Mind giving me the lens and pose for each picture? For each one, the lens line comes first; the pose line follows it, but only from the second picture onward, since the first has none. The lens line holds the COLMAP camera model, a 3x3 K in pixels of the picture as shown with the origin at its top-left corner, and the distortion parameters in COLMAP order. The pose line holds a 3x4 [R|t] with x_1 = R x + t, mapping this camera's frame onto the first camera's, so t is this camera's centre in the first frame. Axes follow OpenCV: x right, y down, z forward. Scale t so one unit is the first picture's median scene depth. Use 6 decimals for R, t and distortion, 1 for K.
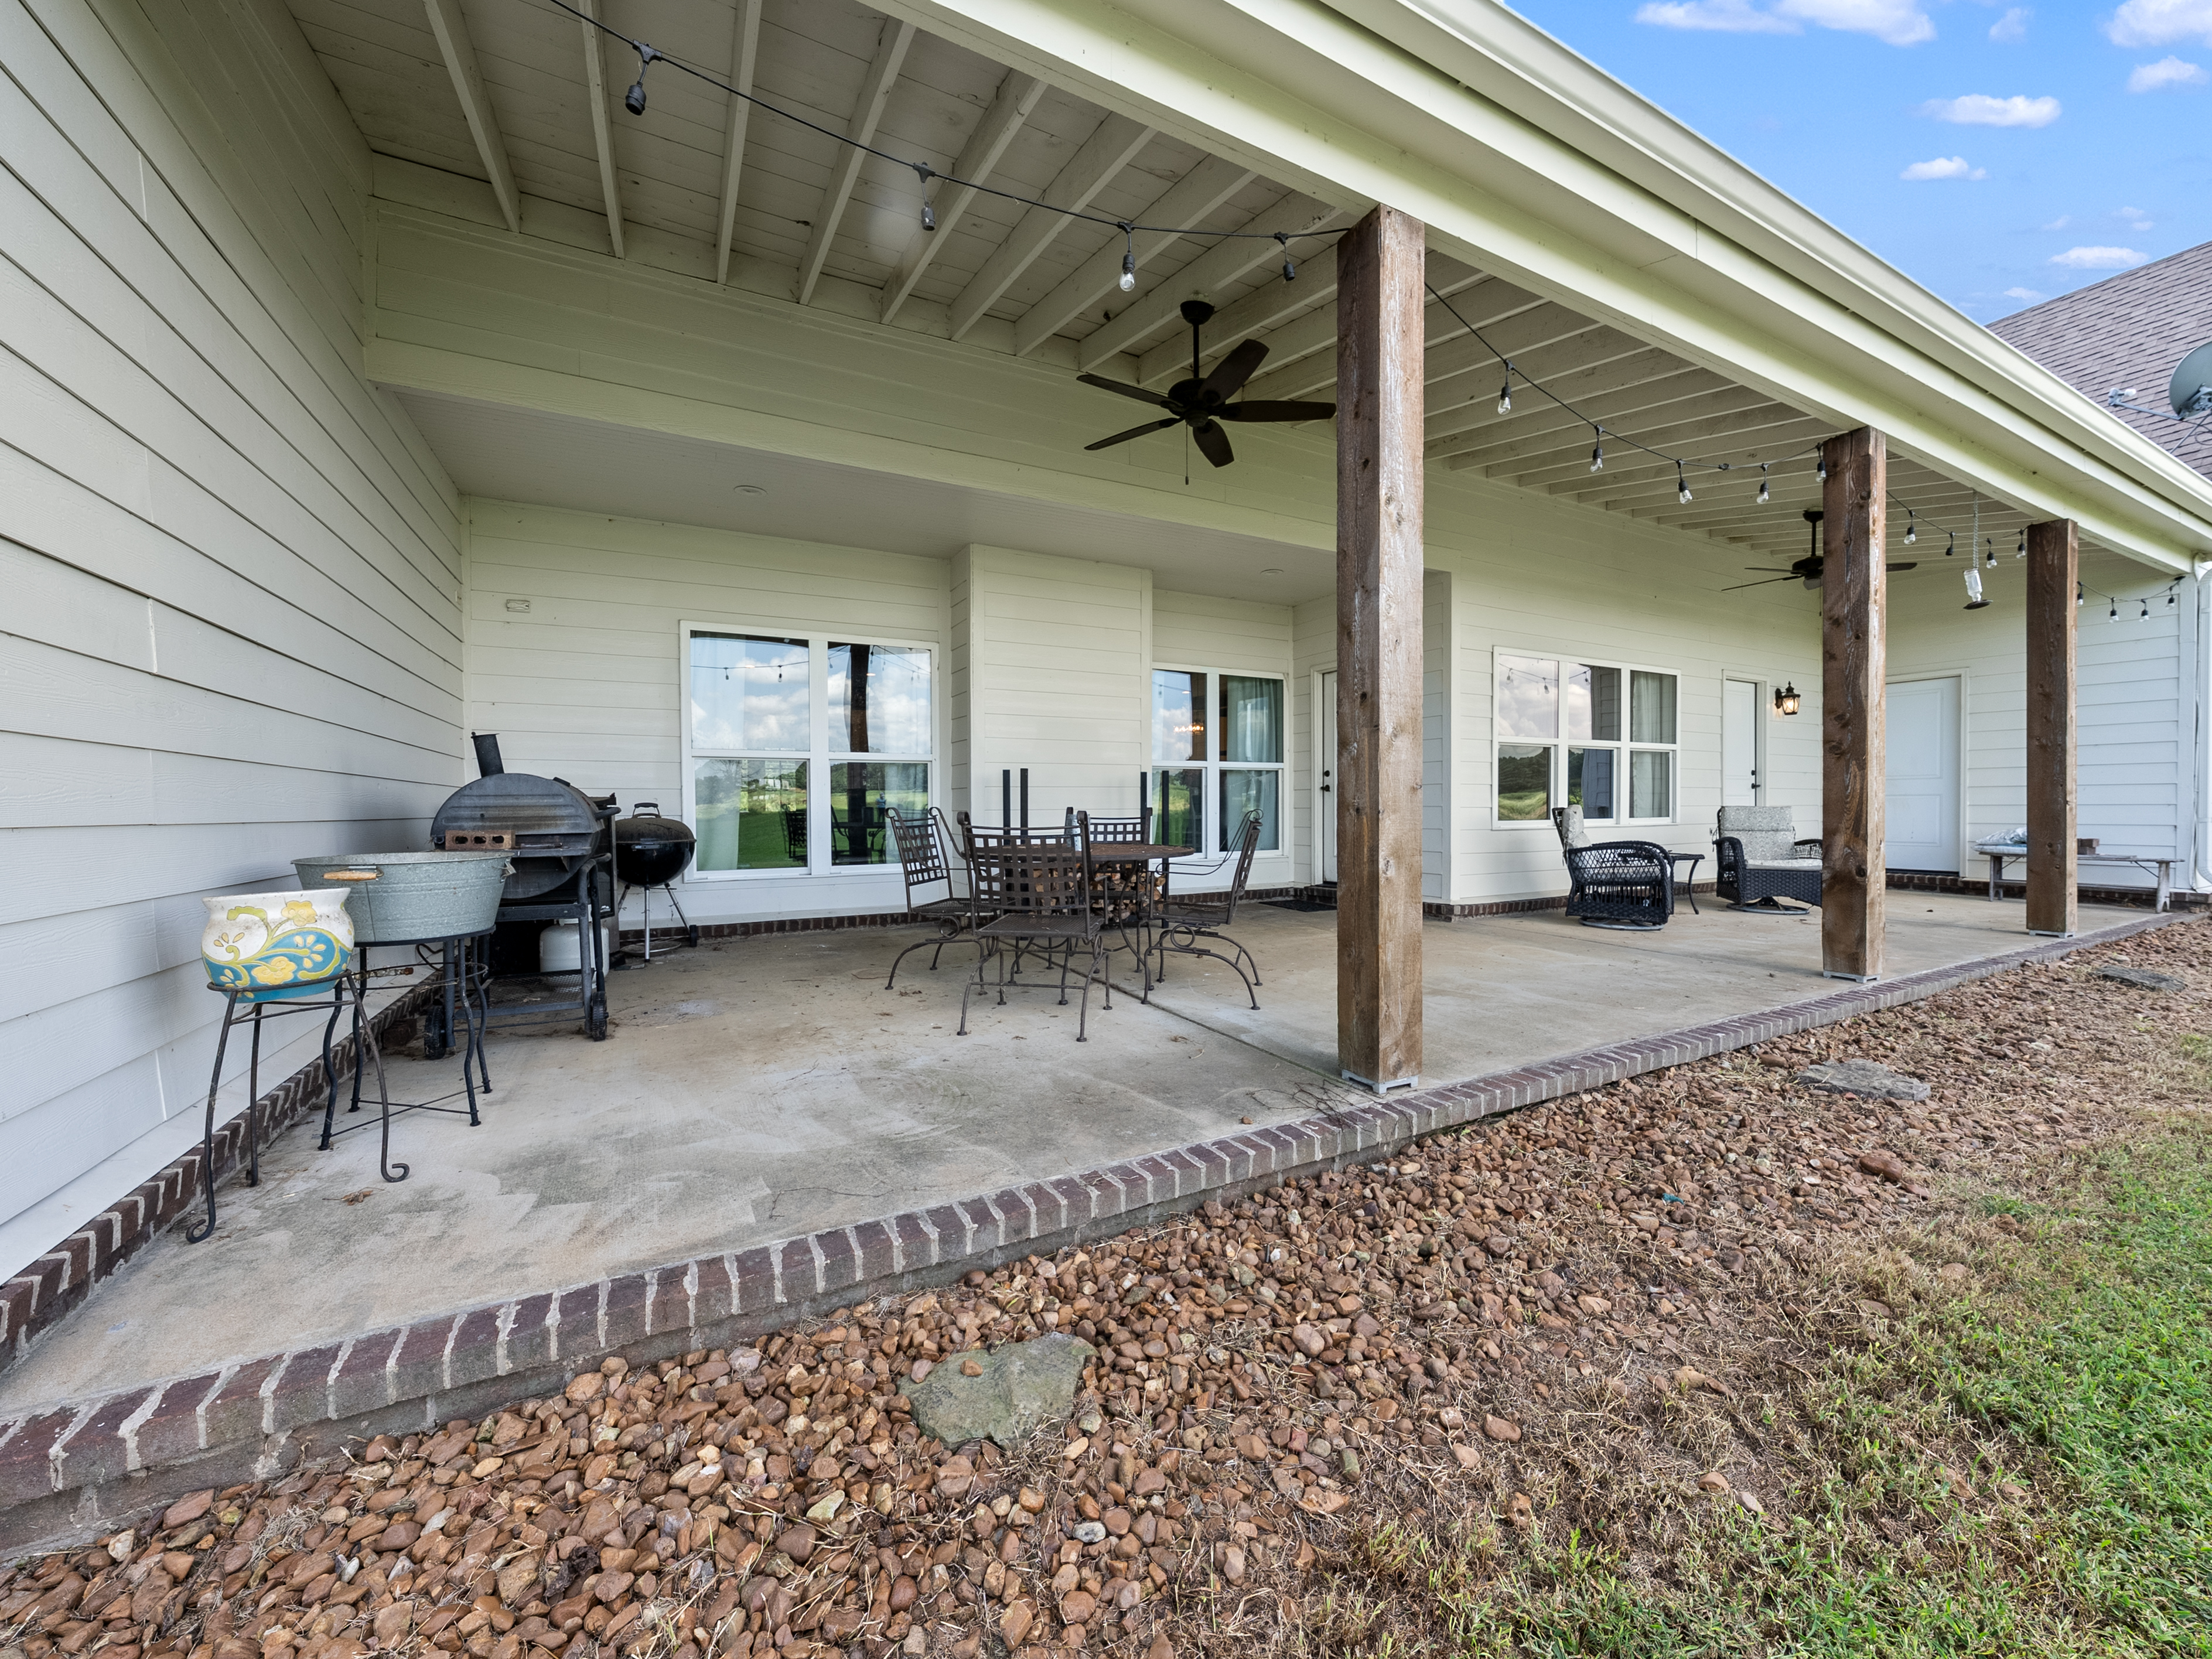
lens RADIAL K [[845.0, 0, 1106.0], [0, 845.0, 829.5], [0, 0, 1]] dist [0.000776, -0.000021]
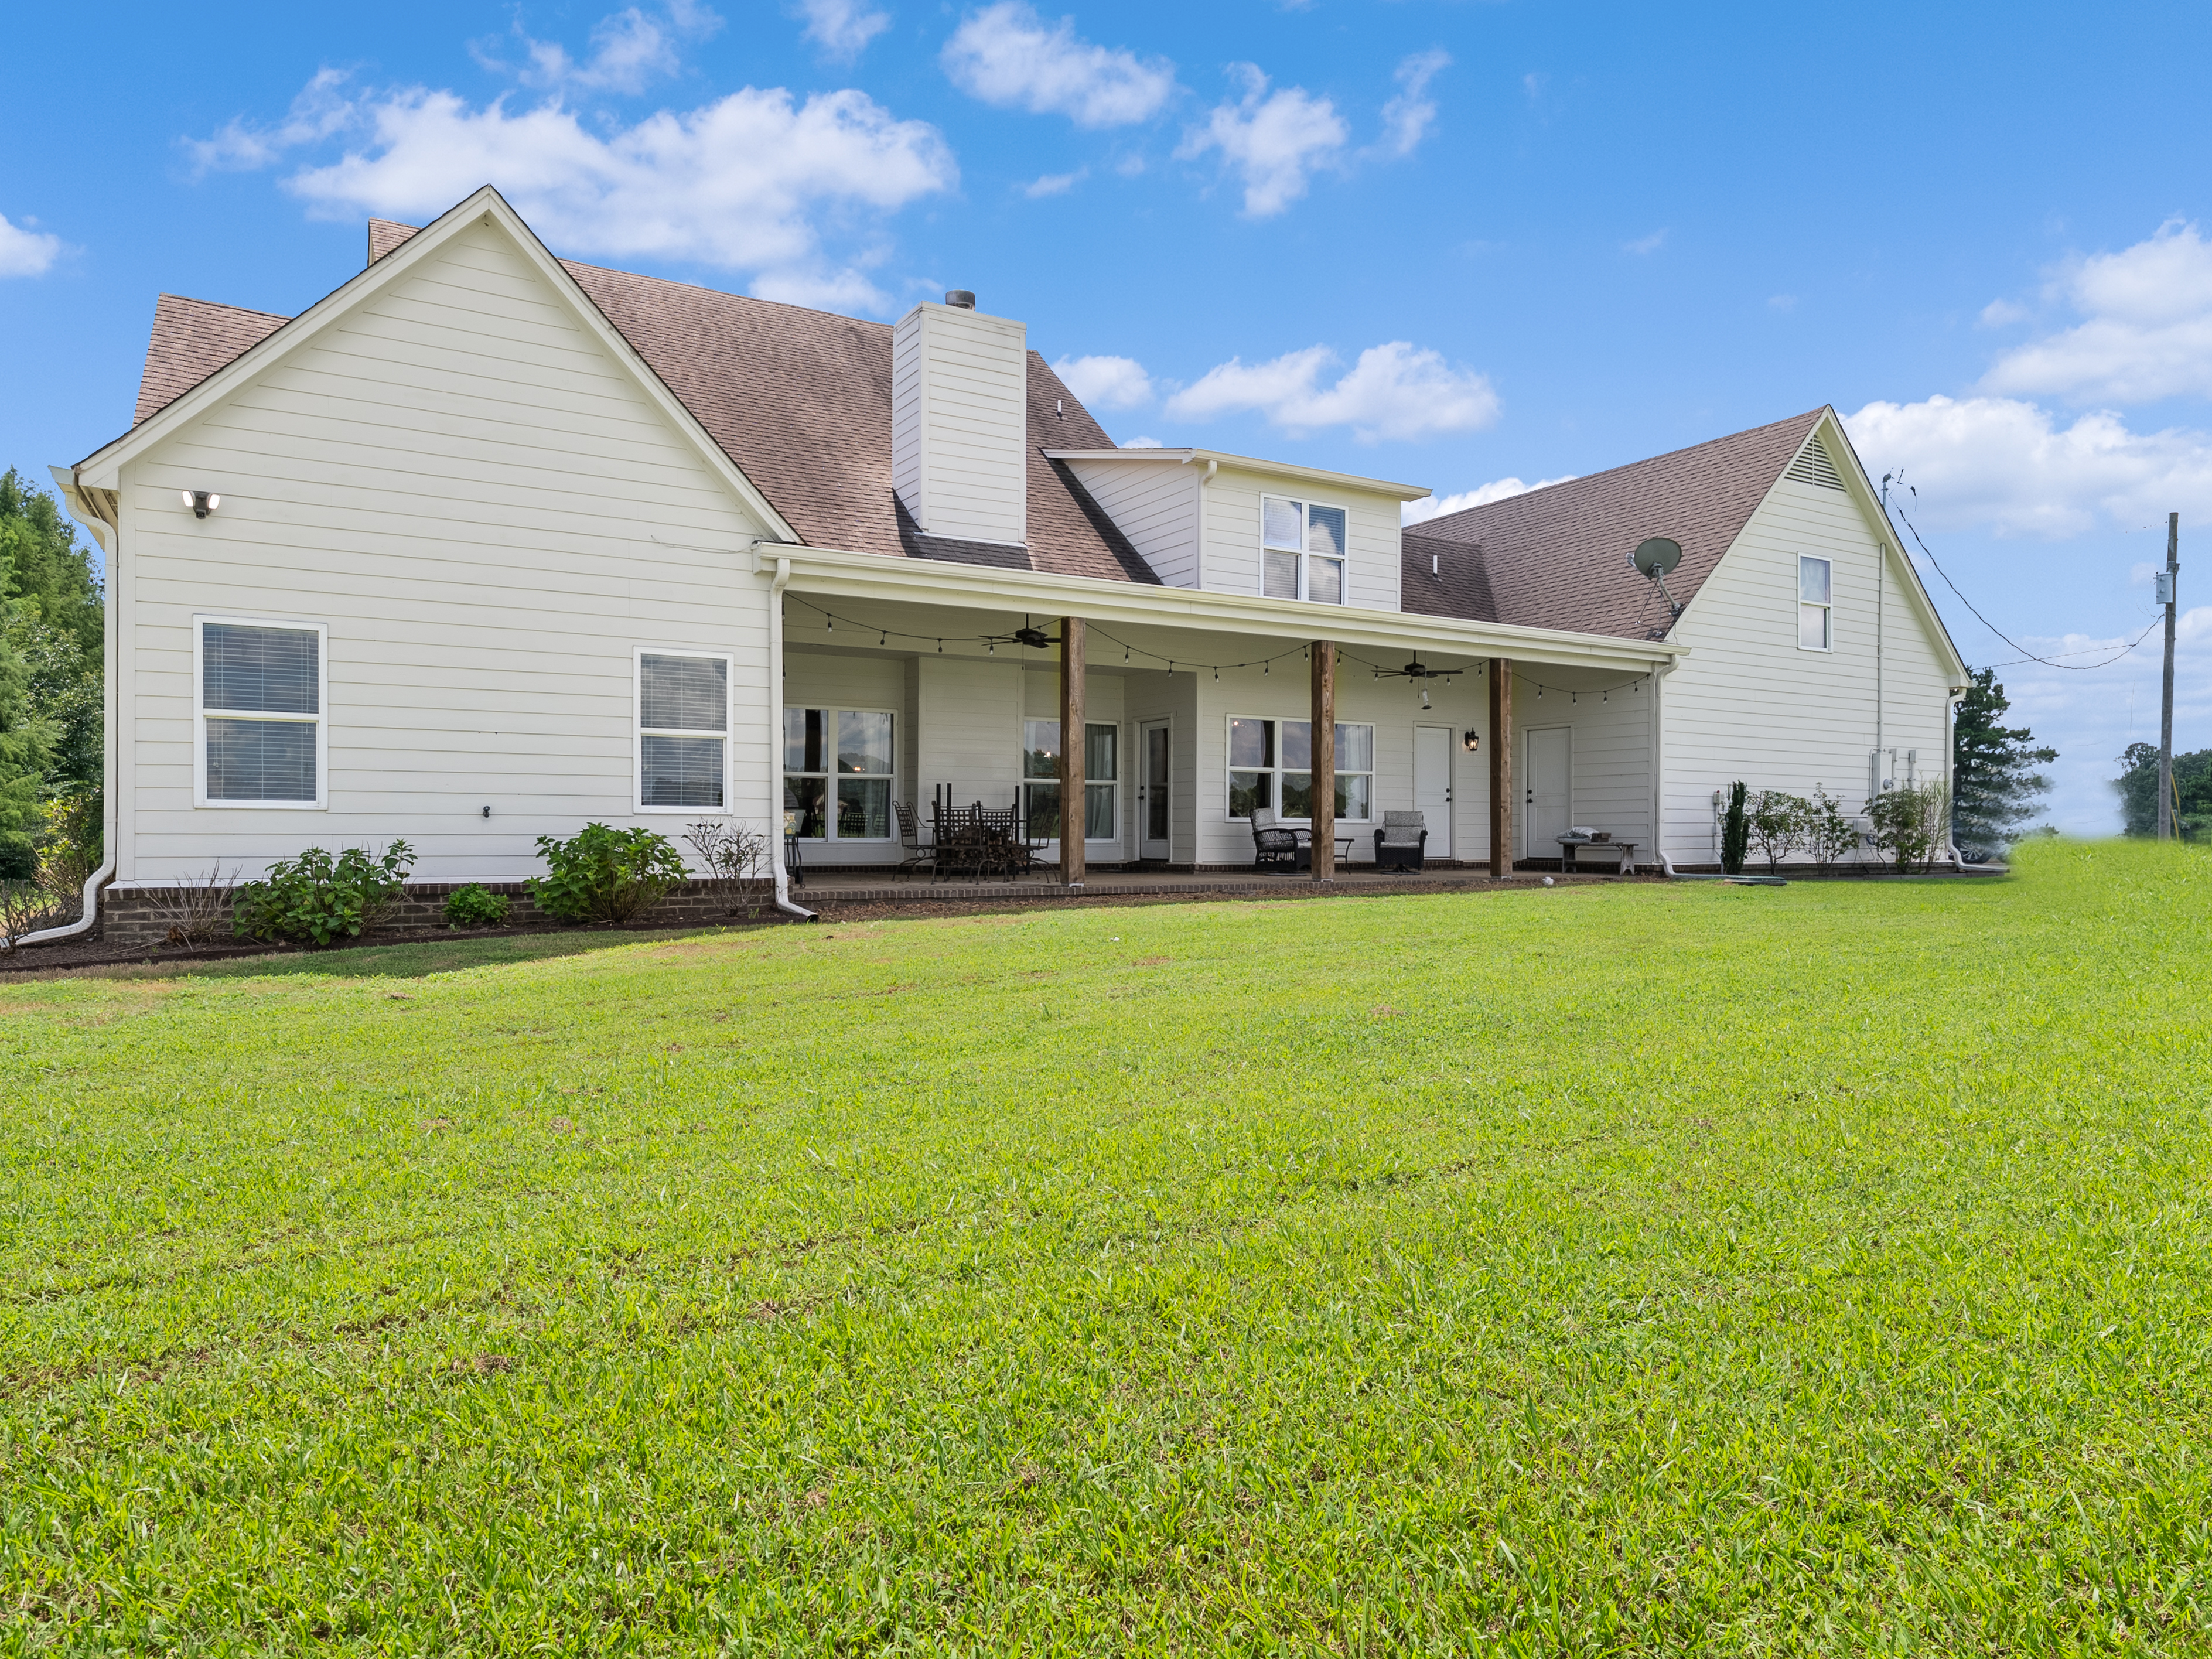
lens RADIAL K [[1411.5, 0, 1106.0], [0, 1411.5, 829.5], [0, 0, 1]] dist [0.027389, 0.000595]
pose [[0.999017, 0.007680, 0.043667, 0.088574], [-0.005990, 0.999233, -0.038694, 0.113302], [-0.043931, 0.038394, 0.998297, -1.616008]]
